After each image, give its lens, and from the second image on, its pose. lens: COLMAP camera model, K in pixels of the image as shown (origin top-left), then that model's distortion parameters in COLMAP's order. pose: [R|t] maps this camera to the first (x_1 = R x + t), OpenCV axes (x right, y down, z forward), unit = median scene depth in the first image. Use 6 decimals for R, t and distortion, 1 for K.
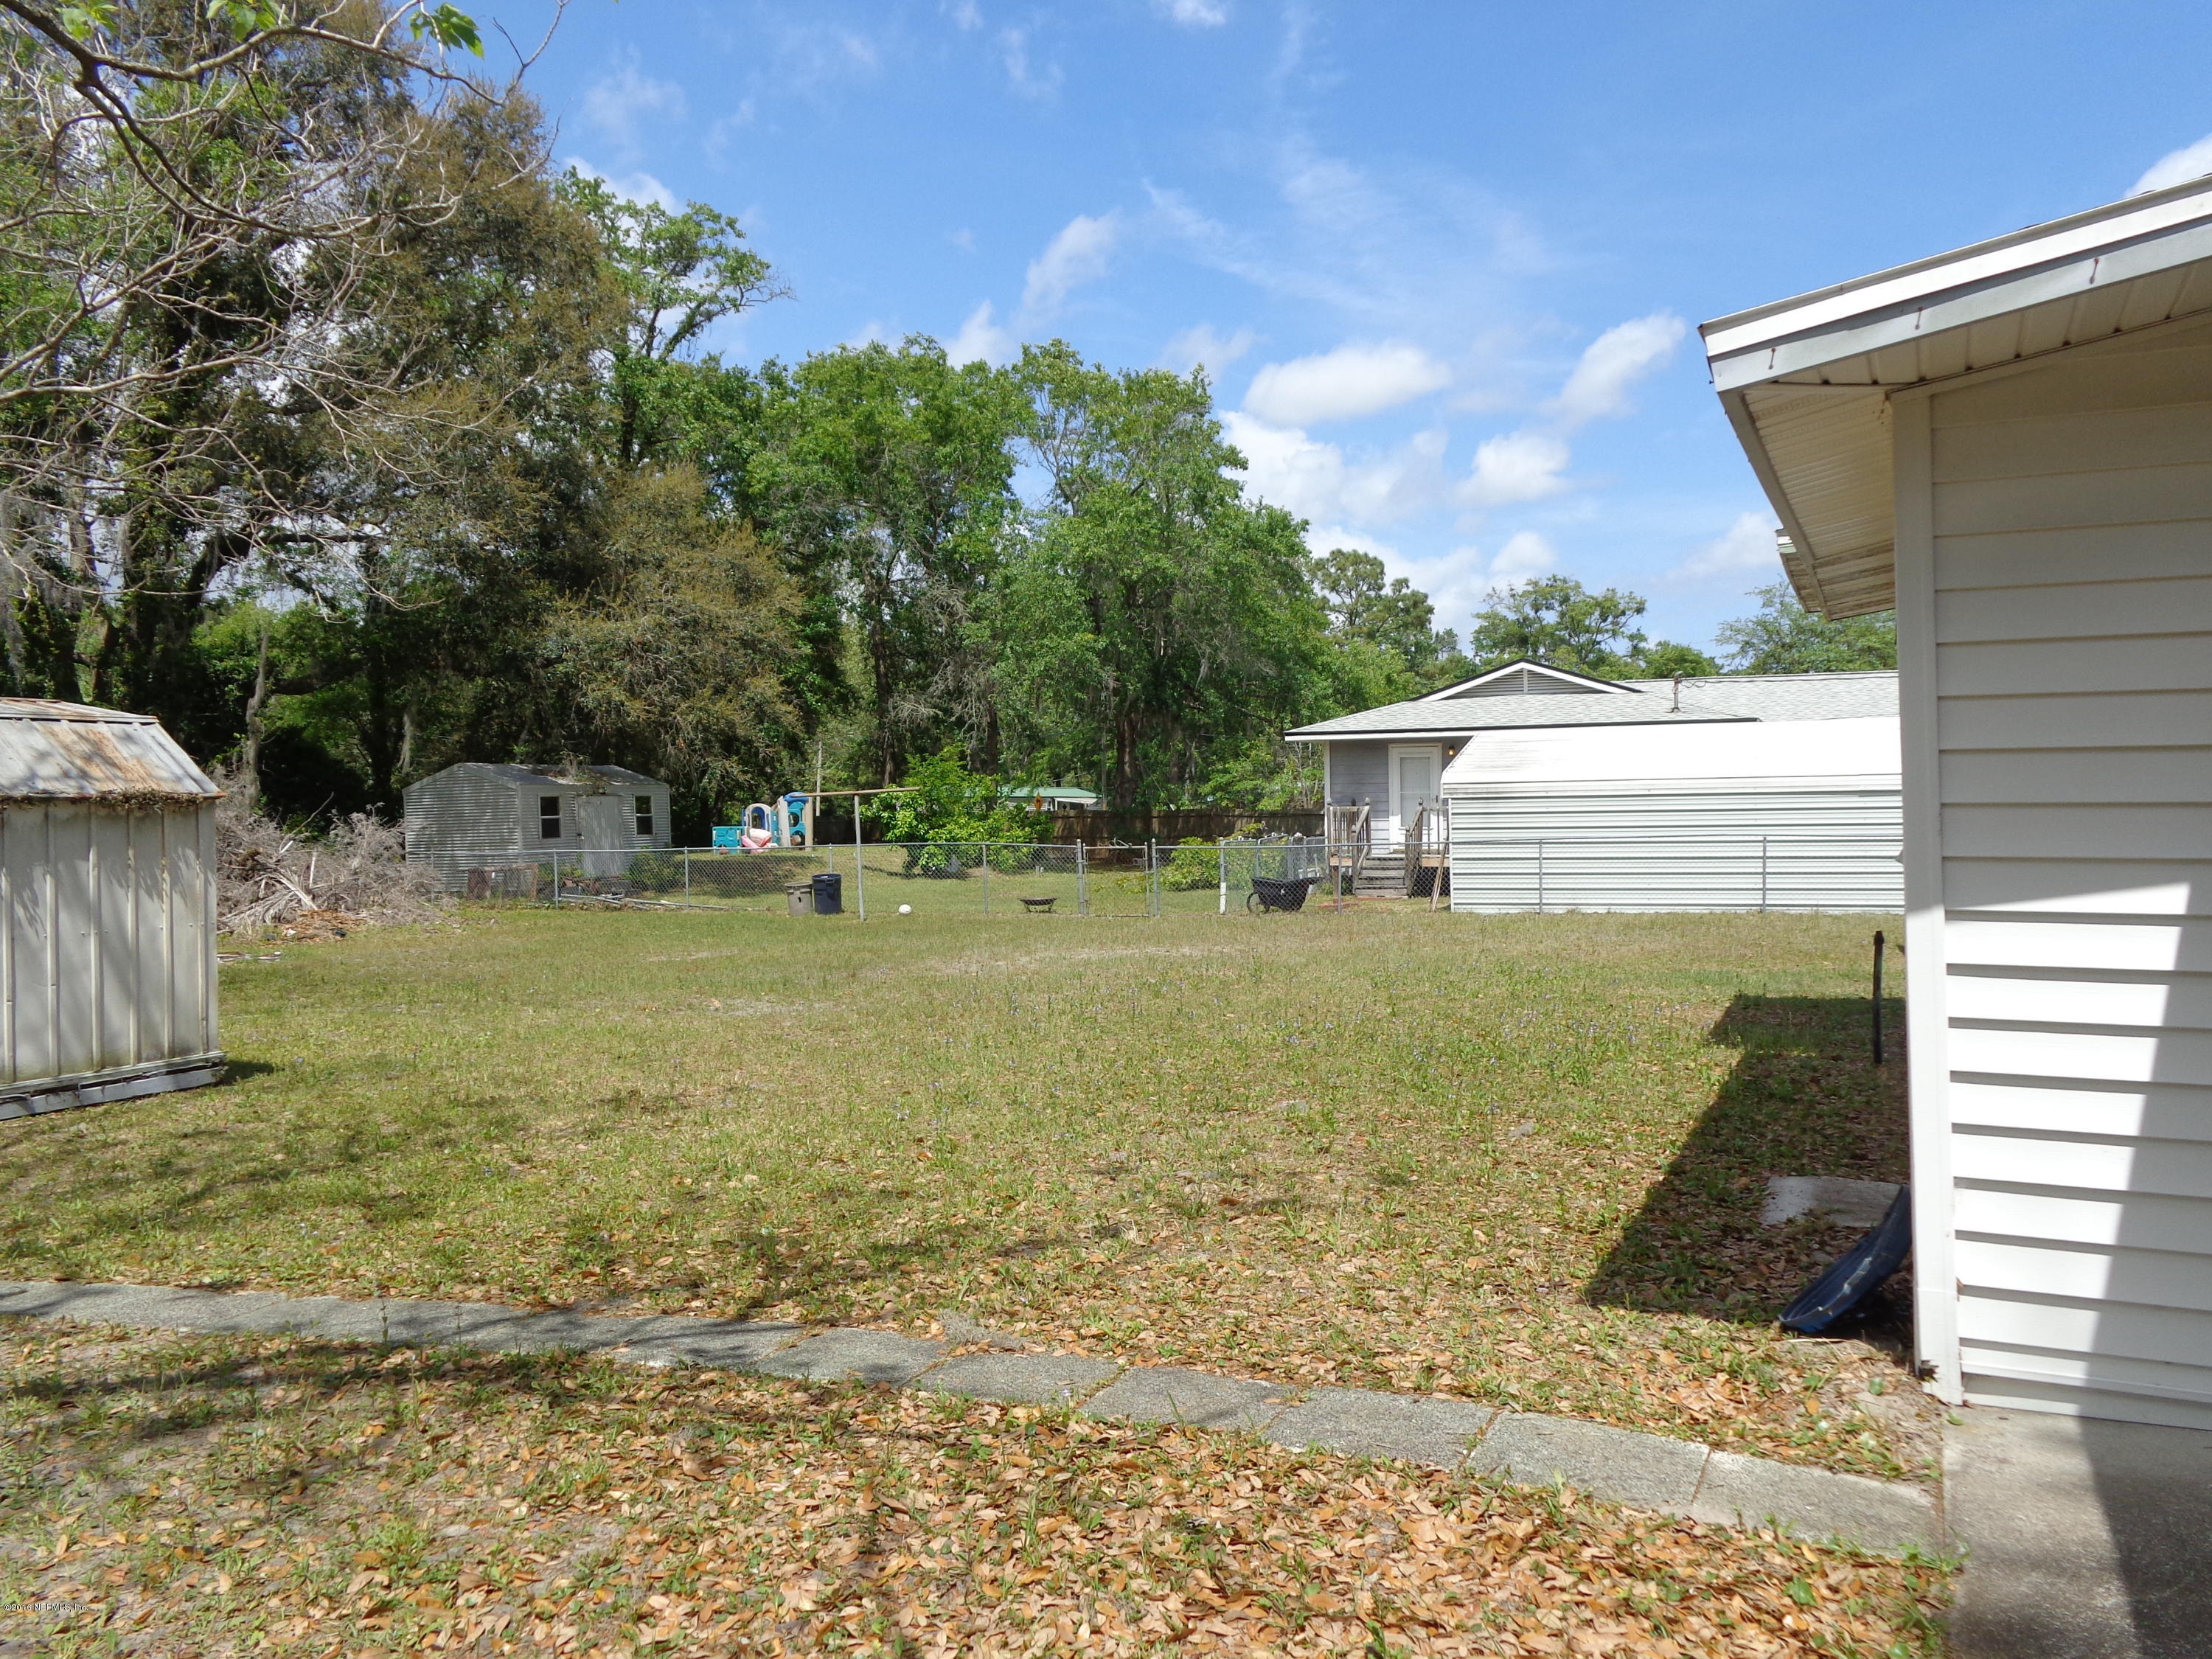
lens RADIAL K [[1659.3, 0, 1107.9], [0, 1659.3, 822.5], [0, 0, 1]] dist [-0.006090, 0.007407]
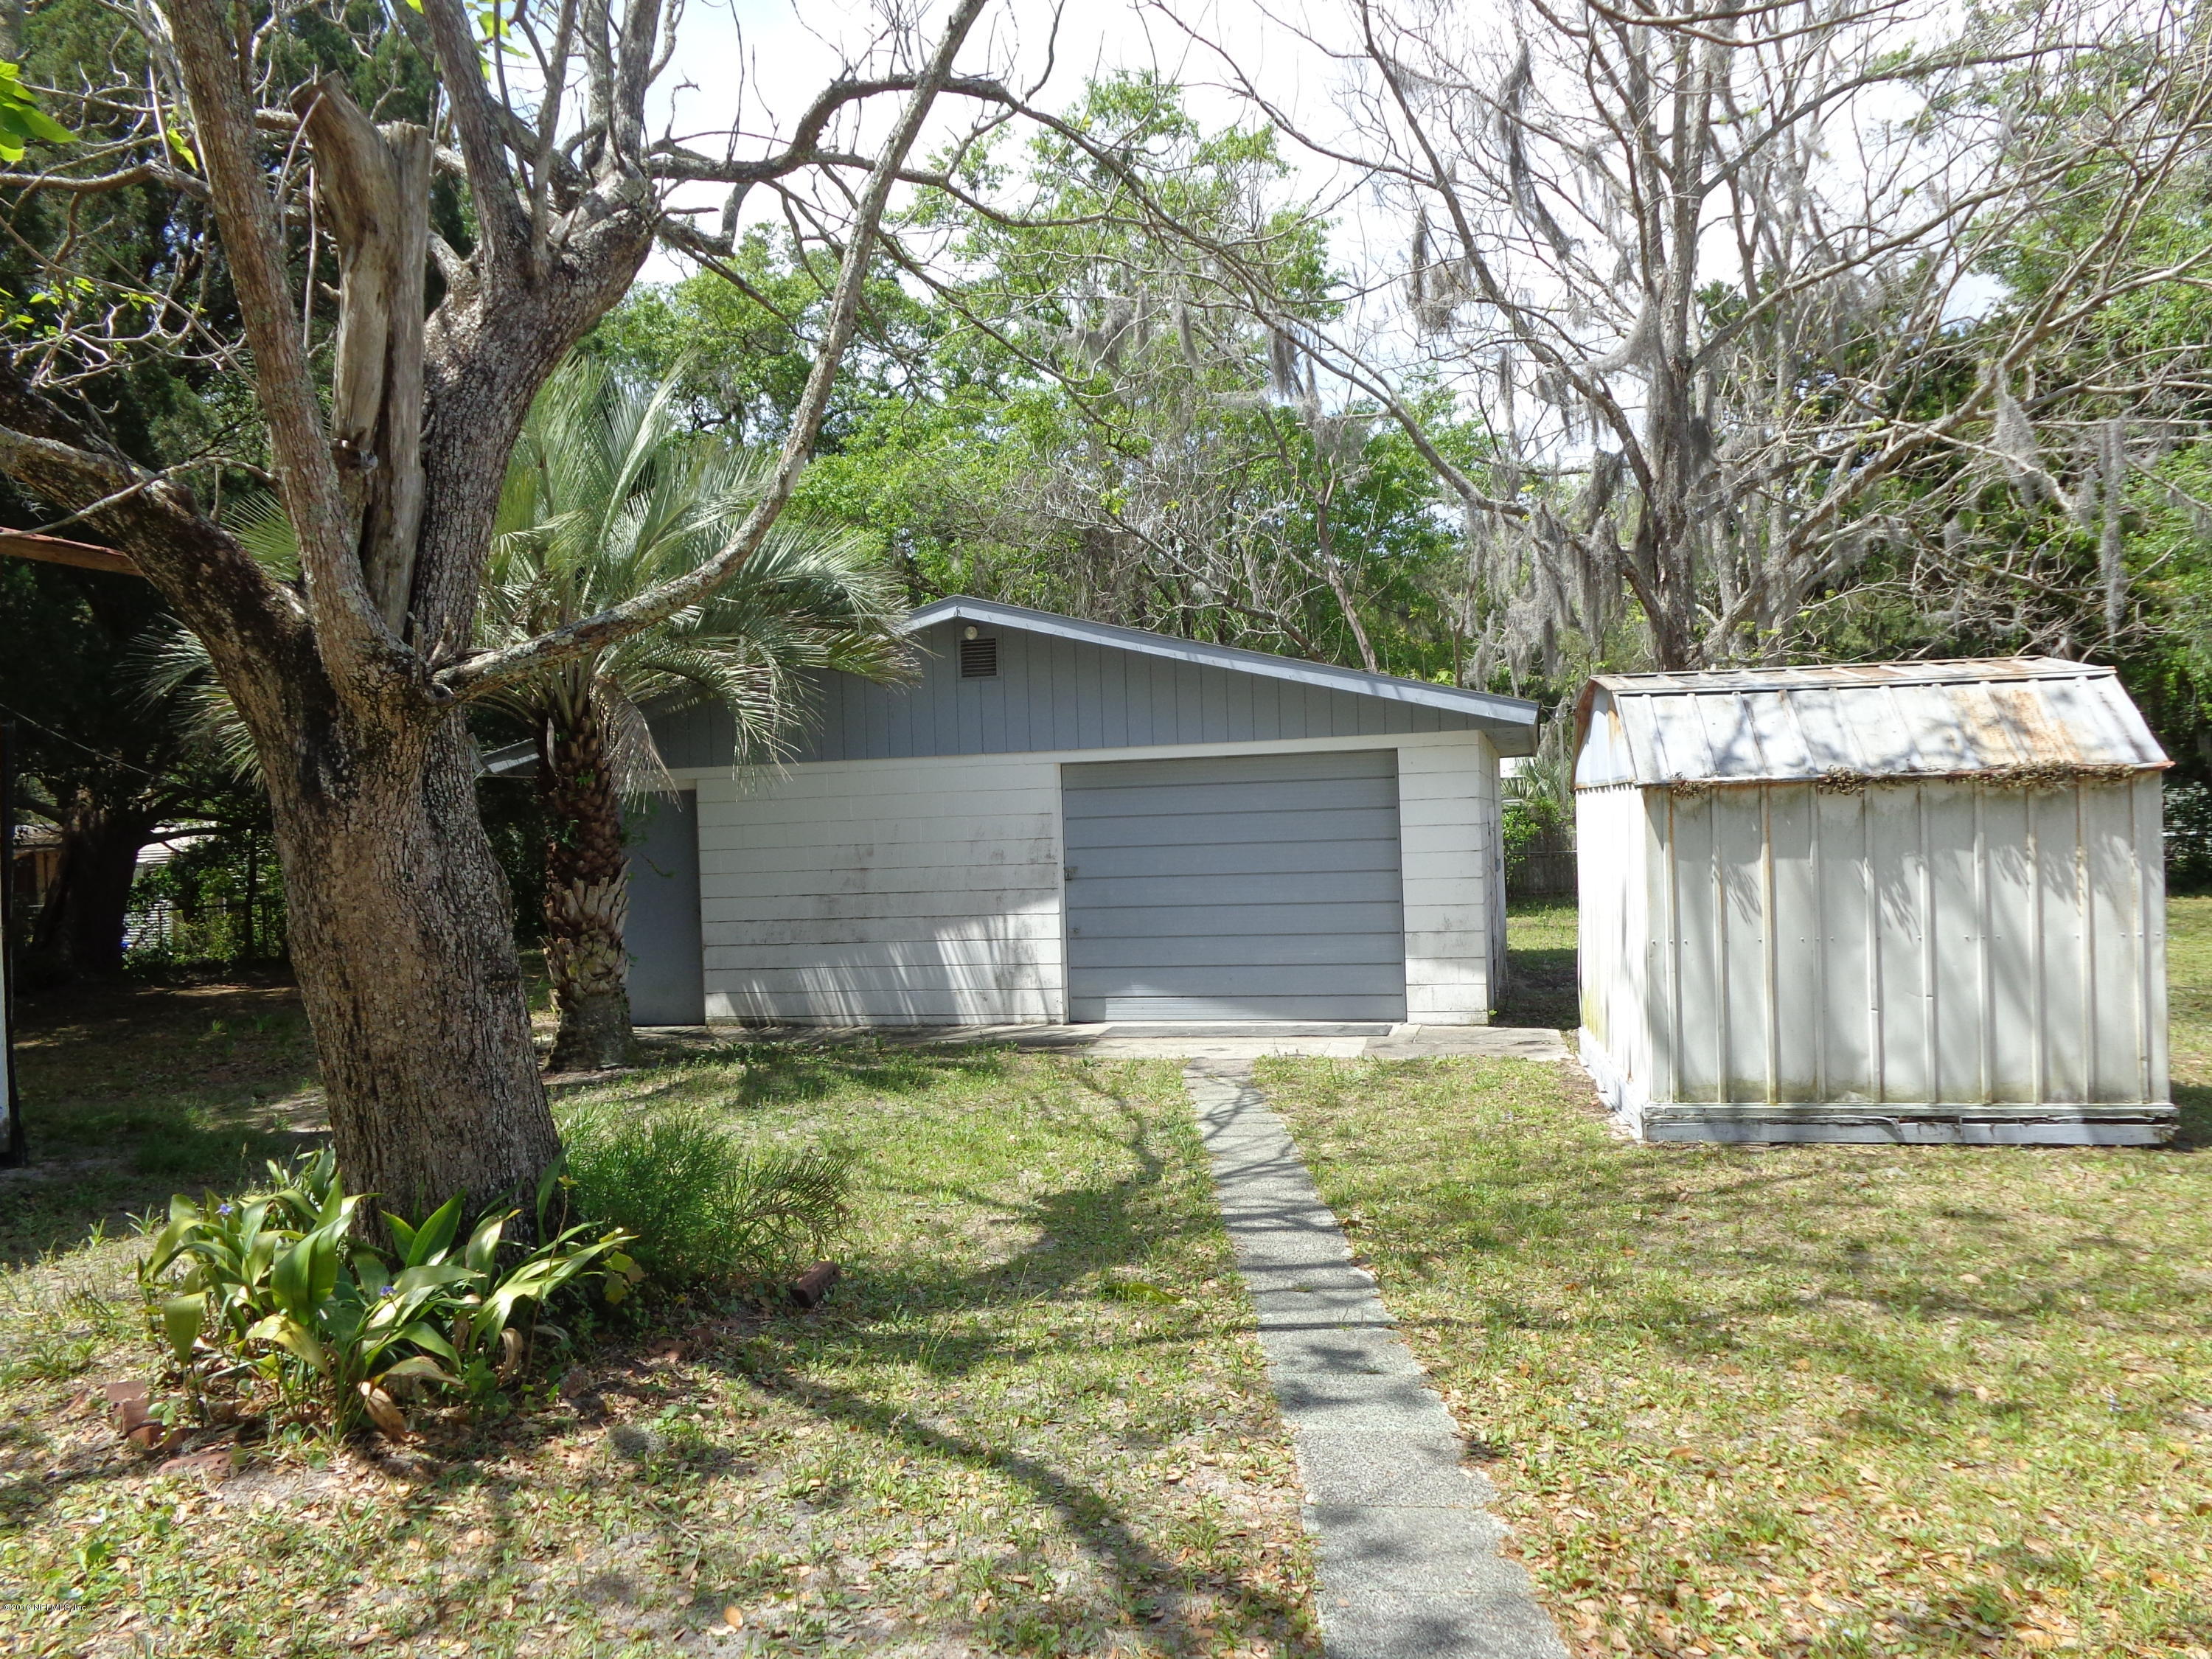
lens RADIAL K [[1659.3, 0, 1106.1], [0, 1659.3, 833.2], [0, 0, 1]] dist [-0.006090, 0.007407]
pose [[0.241314, 0.016323, -0.970310, 0.083337], [0.018515, 0.999599, 0.021420, -0.011155], [0.970271, -0.023135, 0.240915, 0.368939]]
